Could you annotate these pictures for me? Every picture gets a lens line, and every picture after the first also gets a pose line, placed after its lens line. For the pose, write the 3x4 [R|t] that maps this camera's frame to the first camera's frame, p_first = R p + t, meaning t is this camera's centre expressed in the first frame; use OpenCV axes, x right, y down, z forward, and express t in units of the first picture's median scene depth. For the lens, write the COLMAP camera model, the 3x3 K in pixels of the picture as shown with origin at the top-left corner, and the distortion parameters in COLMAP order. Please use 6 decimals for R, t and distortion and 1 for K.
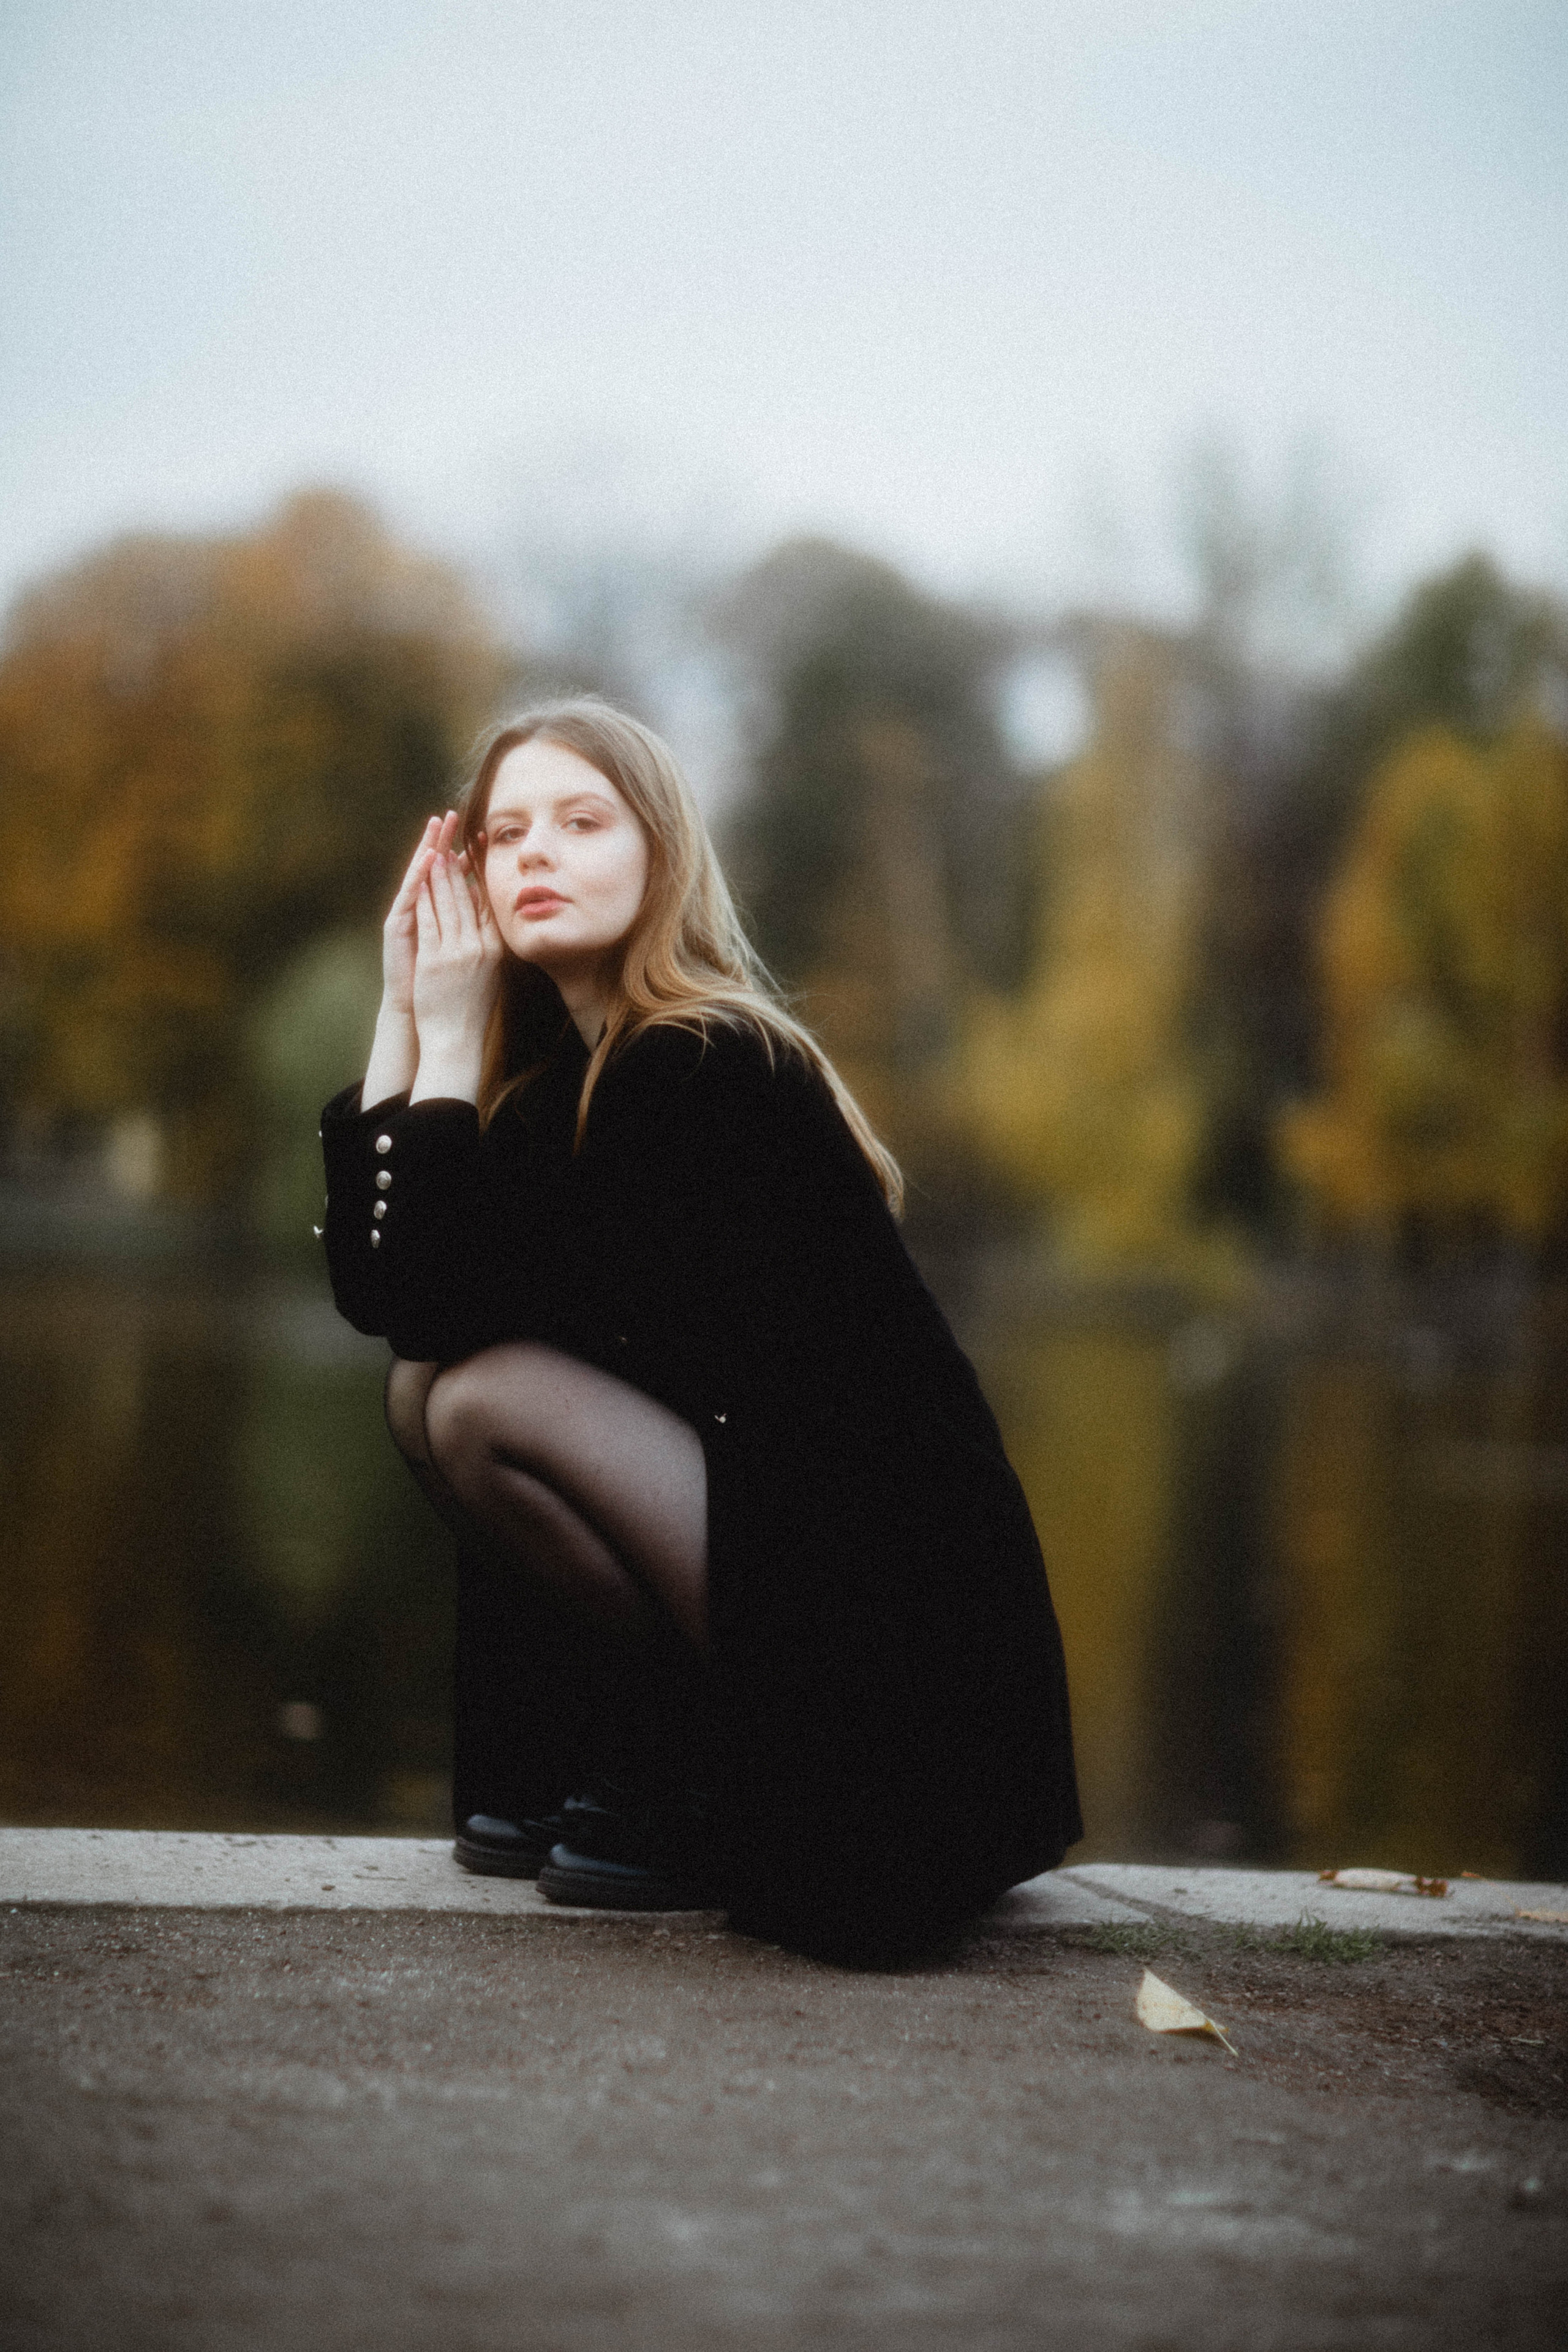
lens RADIAL K [[5679.5, 0, 784.0], [0, 5679.5, 1176.0], [0, 0, 1]] dist [0.134342, 0.335681]
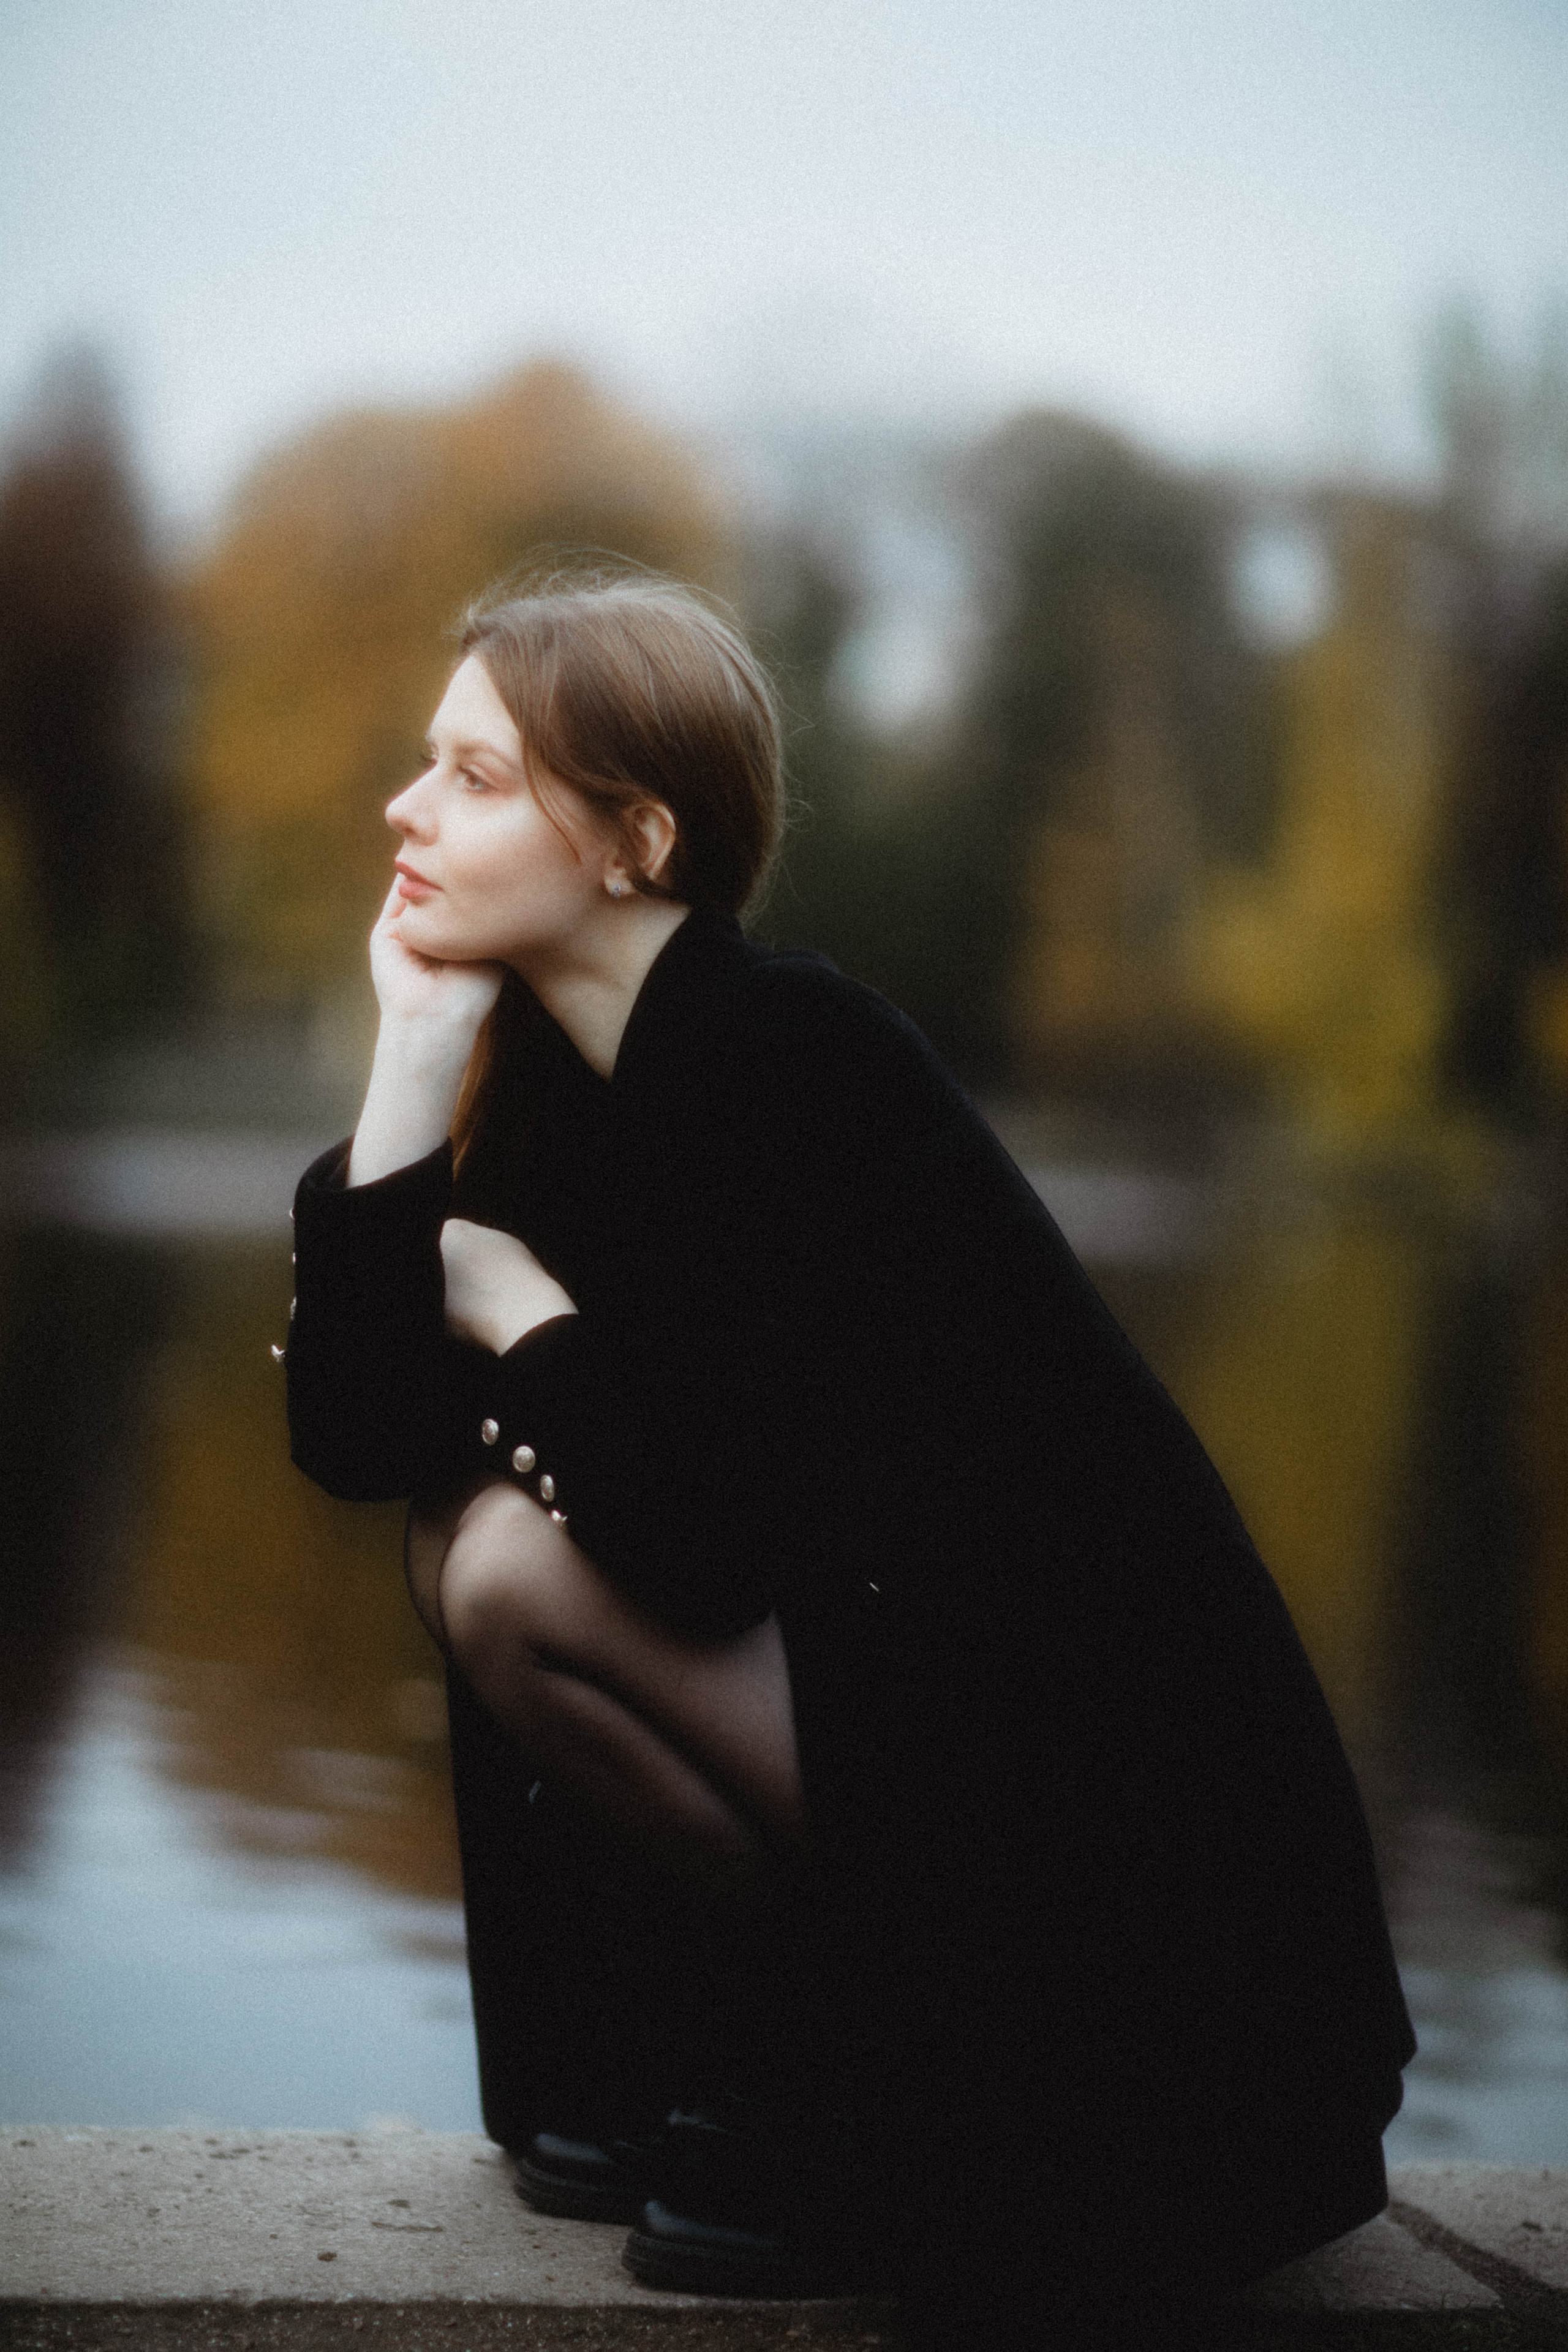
lens RADIAL K [[5456.1, 0, 857.3], [0, 5456.1, 1170.0], [0, 0, 1]] dist [0.196725, -0.526506]
pose [[0.999553, 0.000010, -0.029881, 0.005844], [0.000750, 0.999677, 0.025420, -0.026825], [0.029872, -0.025431, 0.999230, 0.329418]]
